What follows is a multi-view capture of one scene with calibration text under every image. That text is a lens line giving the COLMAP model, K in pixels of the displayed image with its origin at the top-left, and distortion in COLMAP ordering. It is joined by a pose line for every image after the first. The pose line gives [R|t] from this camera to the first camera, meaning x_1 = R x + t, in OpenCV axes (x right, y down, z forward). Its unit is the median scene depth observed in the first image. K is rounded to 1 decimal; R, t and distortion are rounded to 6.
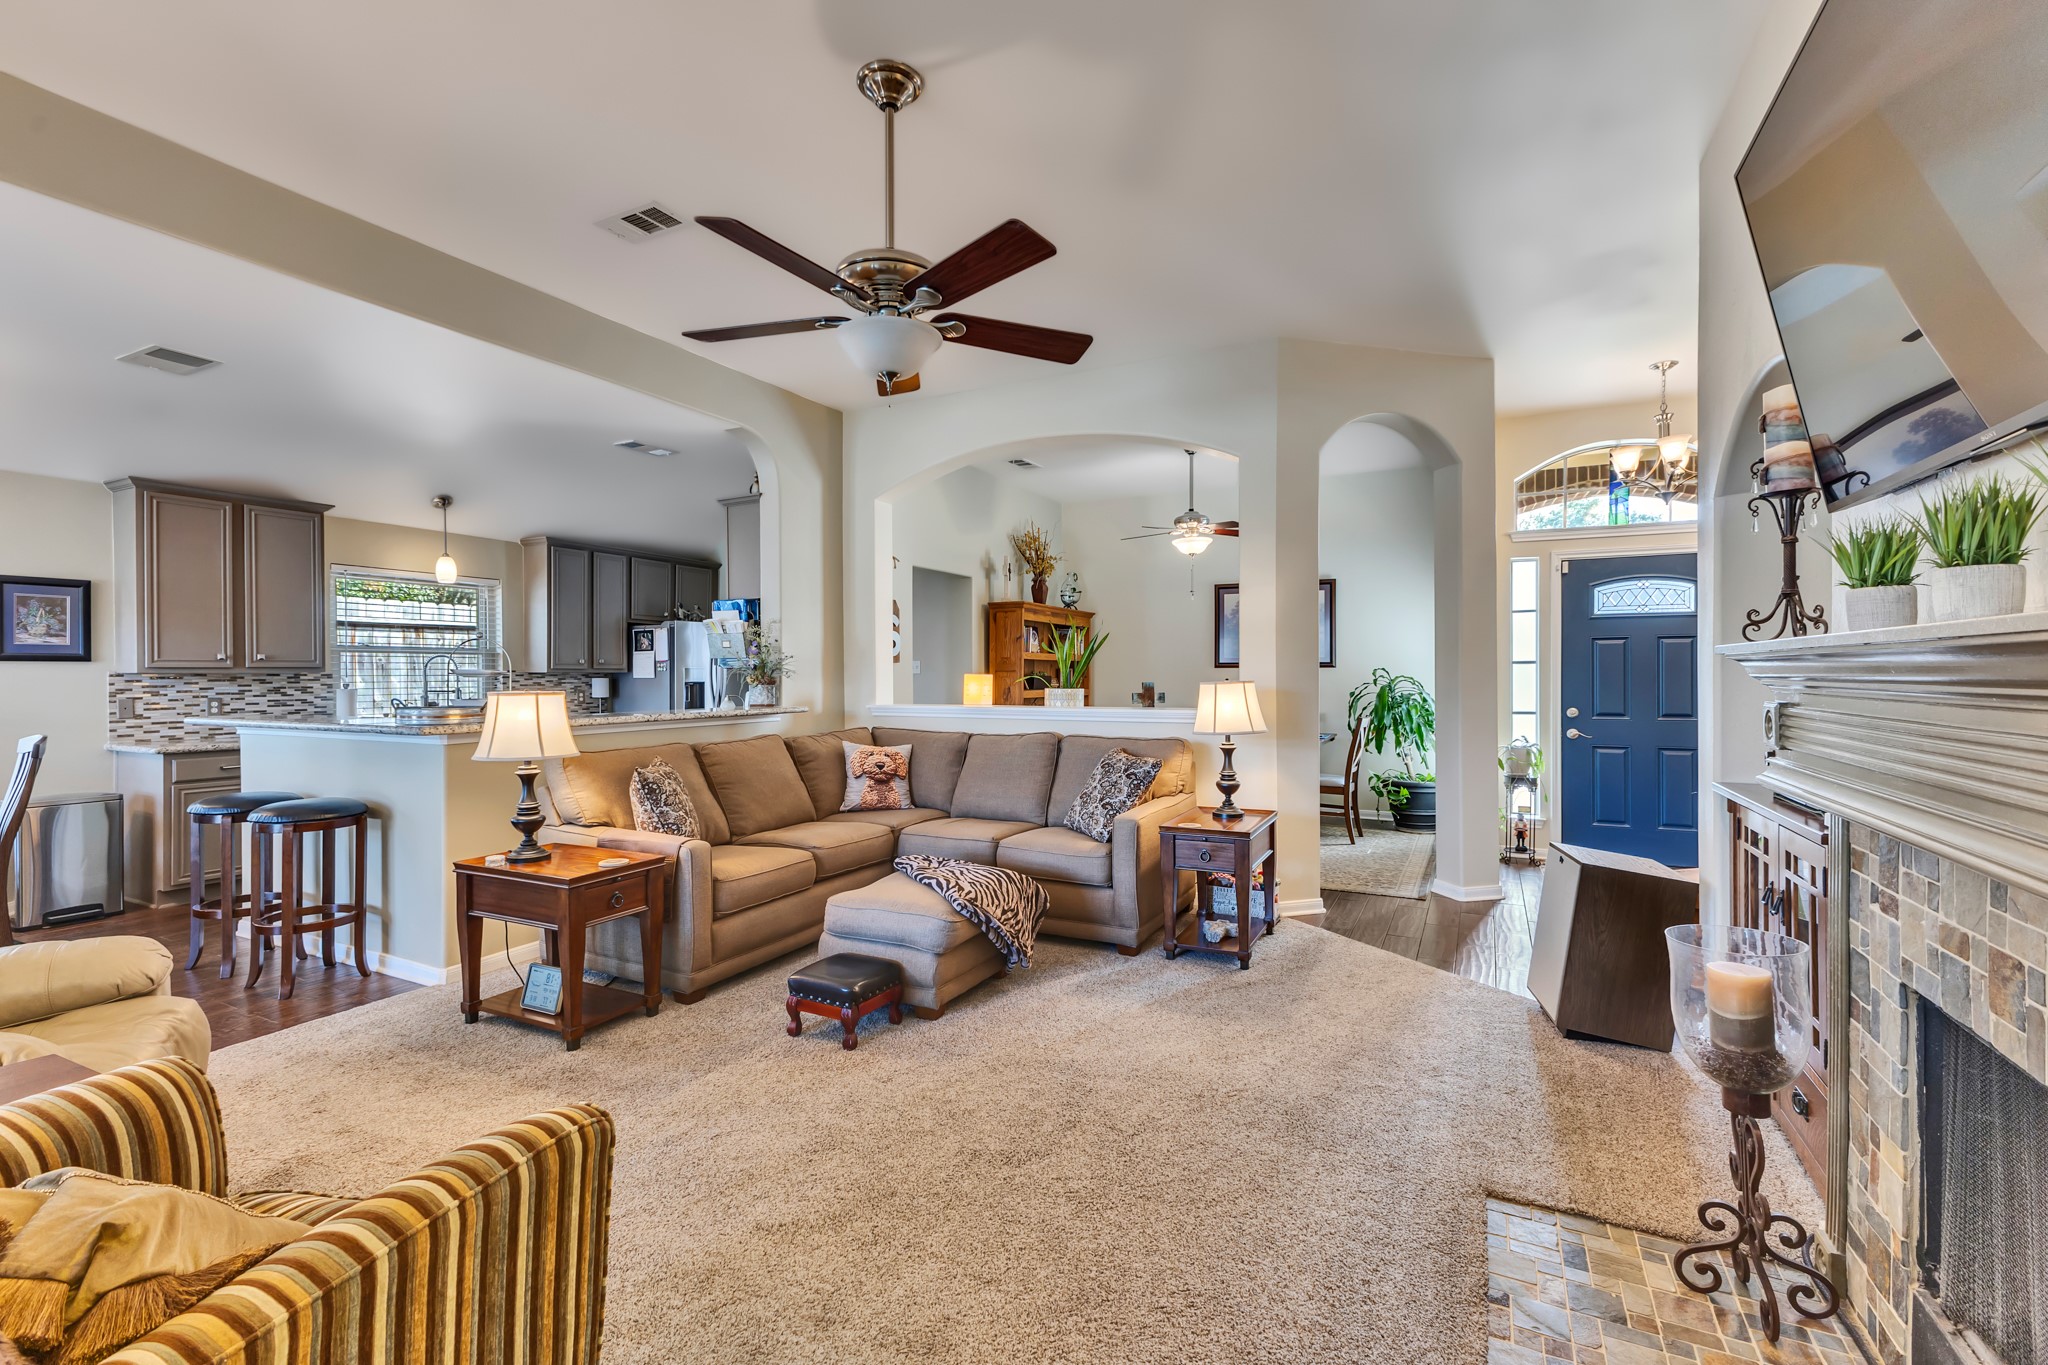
lens RADIAL K [[879.6, 0, 1022.4], [0, 879.6, 675.6], [0, 0, 1]] dist [0.014546, -0.004083]
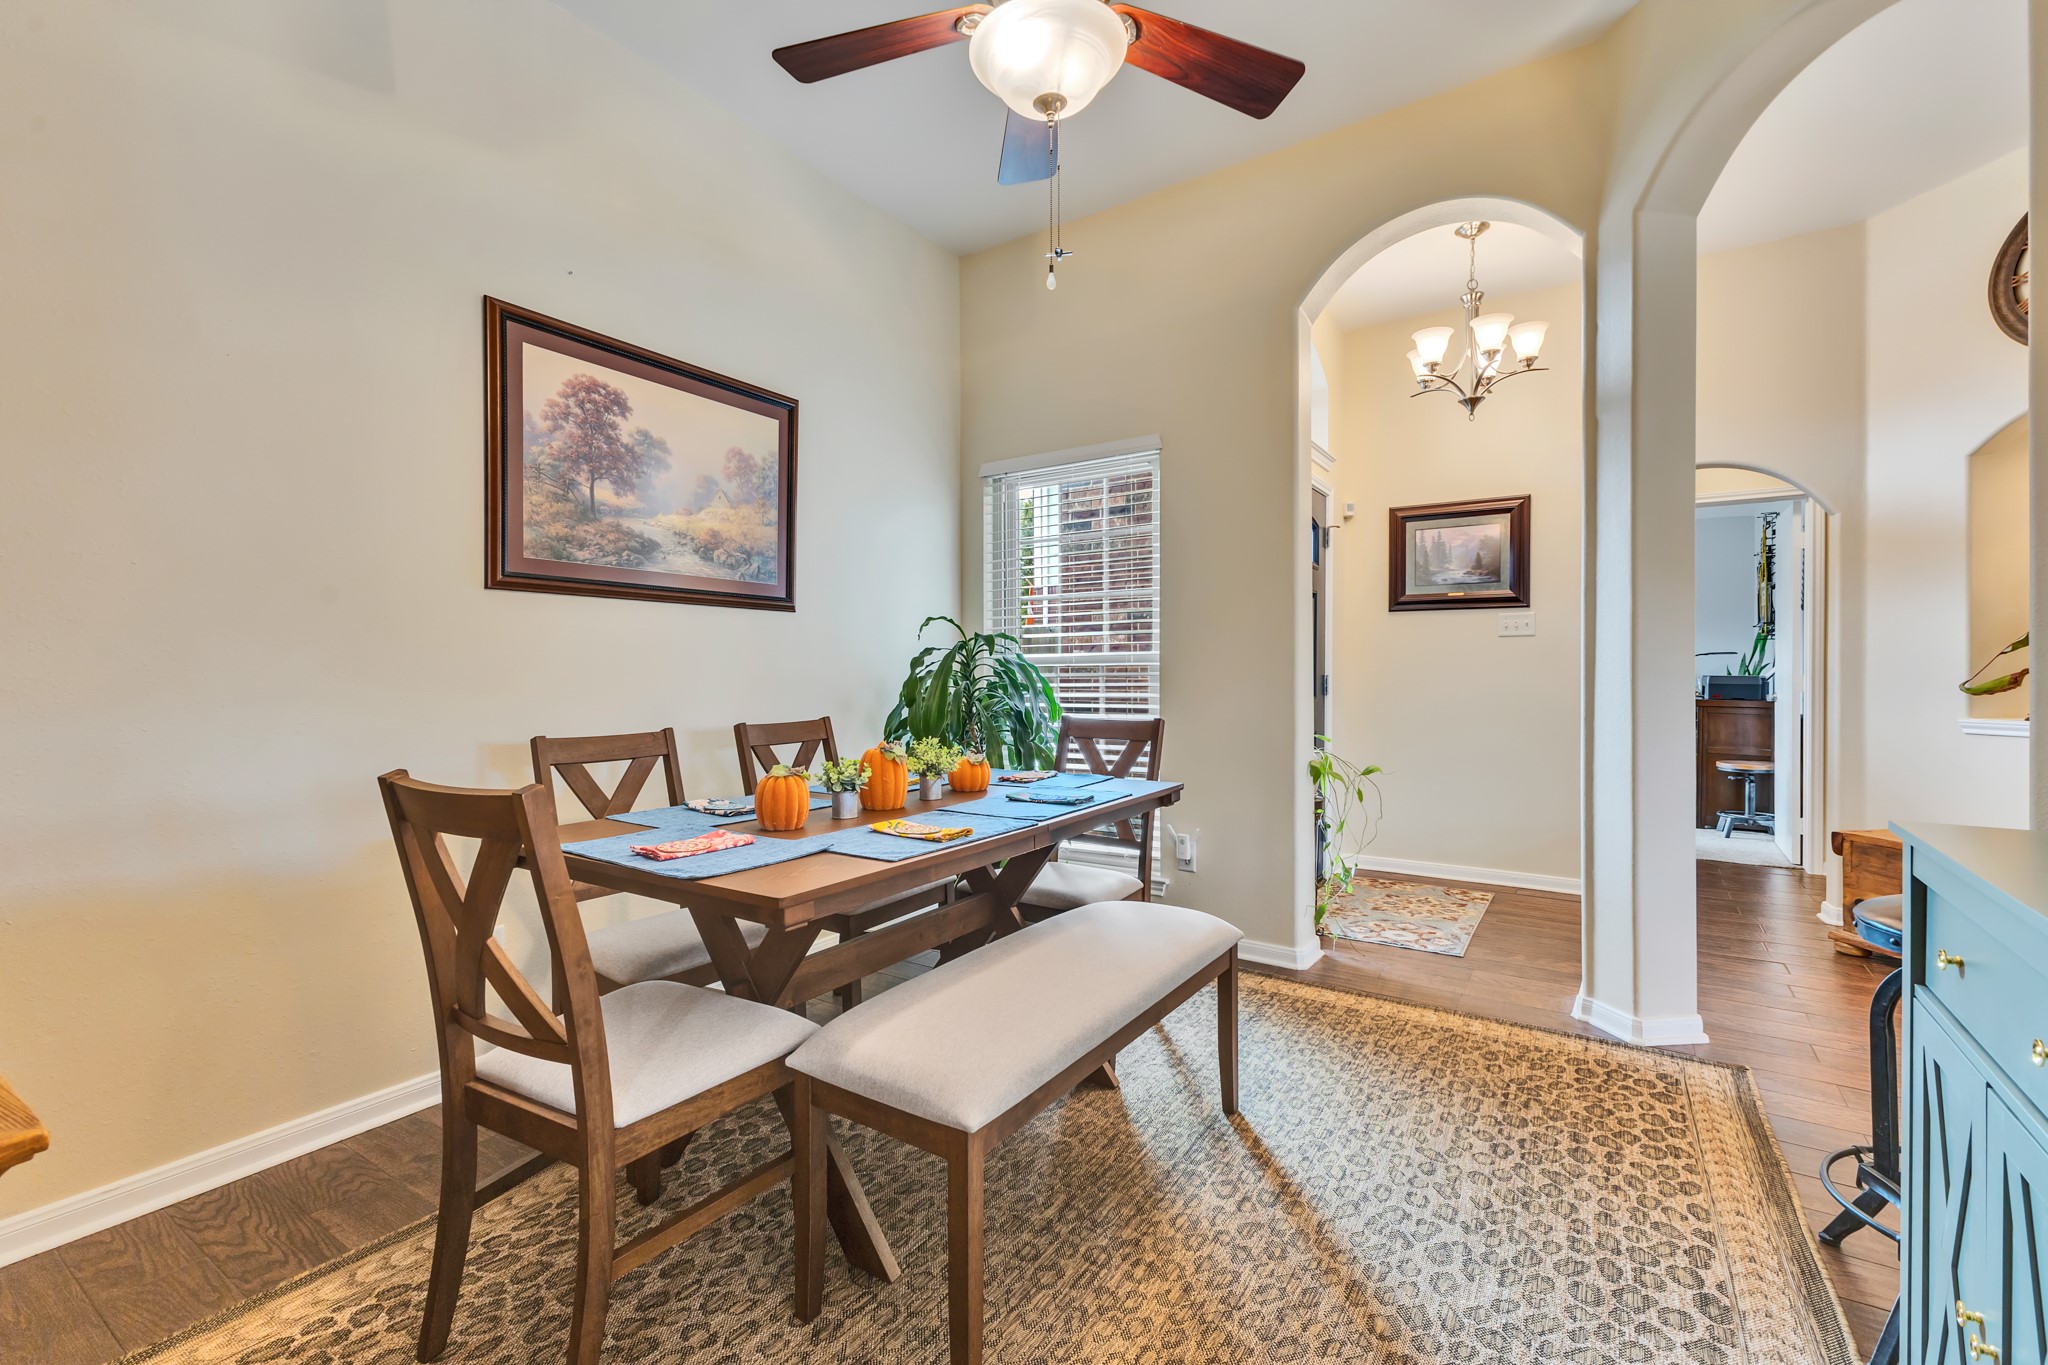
lens RADIAL K [[879.6, 0, 1025.2], [0, 879.6, 676.2], [0, 0, 1]] dist [0.014546, -0.004083]
pose [[0.109500, -0.004591, 0.993976, -0.079462], [0.001831, 0.999989, 0.004417, 0.031915], [-0.993985, 0.001336, 0.109507, 1.363788]]
